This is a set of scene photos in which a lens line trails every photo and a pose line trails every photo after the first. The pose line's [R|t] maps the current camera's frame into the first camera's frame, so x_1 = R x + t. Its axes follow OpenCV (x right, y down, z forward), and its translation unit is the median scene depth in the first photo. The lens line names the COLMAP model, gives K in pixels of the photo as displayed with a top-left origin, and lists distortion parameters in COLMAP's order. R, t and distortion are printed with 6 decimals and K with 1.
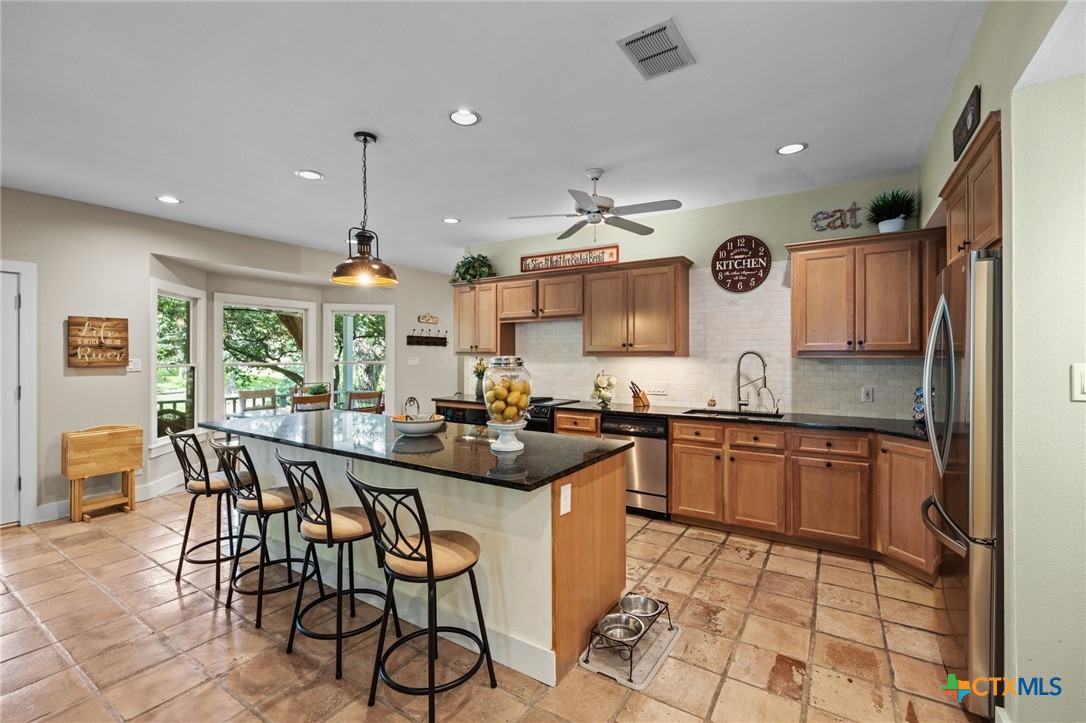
lens RADIAL K [[469.3, 0, 534.7], [0, 469.3, 359.3], [0, 0, 1]] dist [-0.007039, 0.001318]
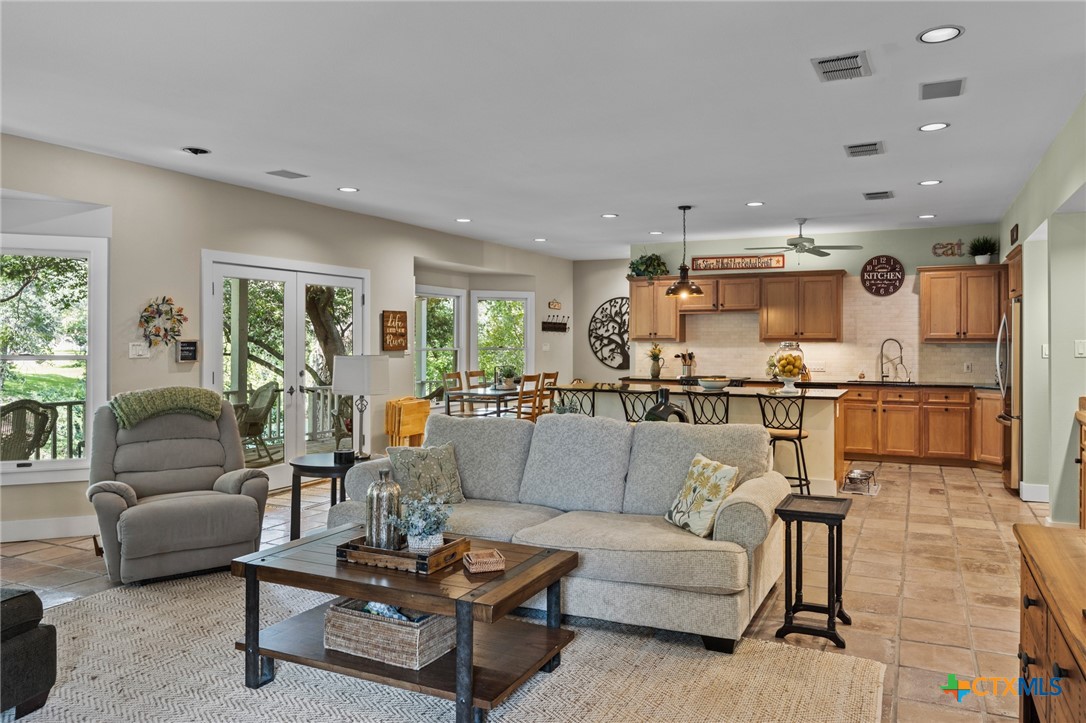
lens RADIAL K [[754.8, 0, 542.0], [0, 754.8, 349.0], [0, 0, 1]] dist [-0.001952, -0.003207]
pose [[0.992944, -0.001020, 0.118584, -0.849623], [0.000765, 0.999997, 0.002193, 0.008901], [-0.118586, -0.002087, 0.992942, -1.130027]]
